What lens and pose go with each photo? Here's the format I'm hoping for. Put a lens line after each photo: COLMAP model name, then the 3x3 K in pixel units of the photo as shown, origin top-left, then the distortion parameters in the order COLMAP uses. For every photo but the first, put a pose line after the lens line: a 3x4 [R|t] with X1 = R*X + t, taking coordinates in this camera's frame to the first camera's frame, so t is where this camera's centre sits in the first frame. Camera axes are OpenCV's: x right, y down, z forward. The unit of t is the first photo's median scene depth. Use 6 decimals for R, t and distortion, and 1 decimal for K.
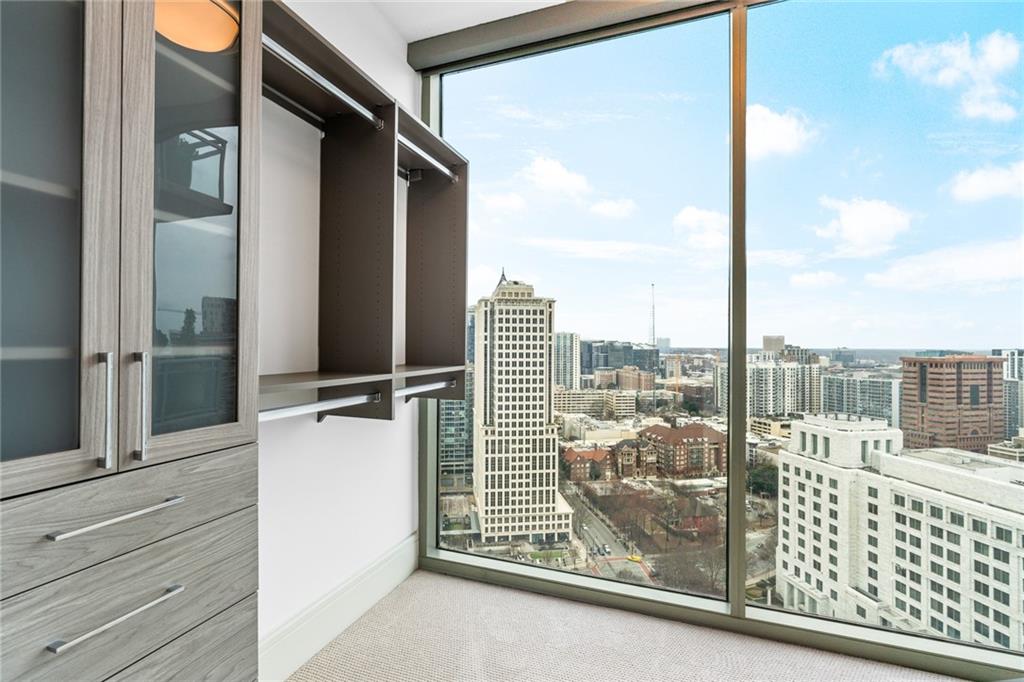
lens RADIAL K [[467.1, 0, 493.3], [0, 467.1, 335.8], [0, 0, 1]] dist [0.007449, -0.001282]
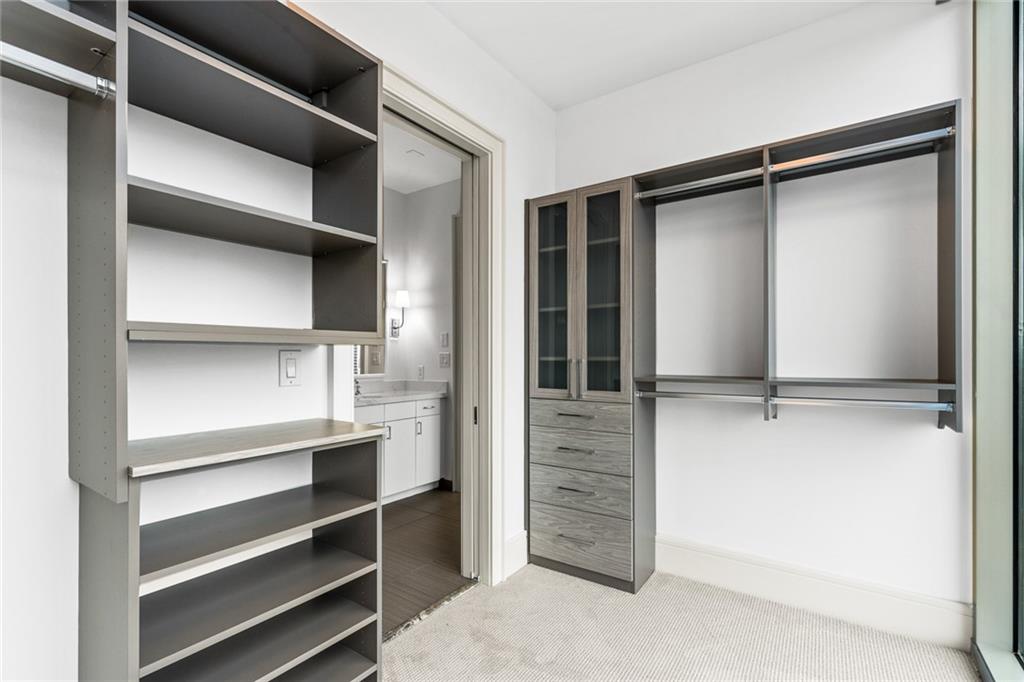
lens RADIAL K [[467.1, 0, 511.7], [0, 467.1, 347.7], [0, 0, 1]] dist [0.007449, -0.001282]
pose [[-0.244851, -0.021860, -0.969314, 1.943816], [0.018444, 0.999460, -0.027199, 0.035084], [0.969385, -0.024537, -0.244315, 1.227735]]
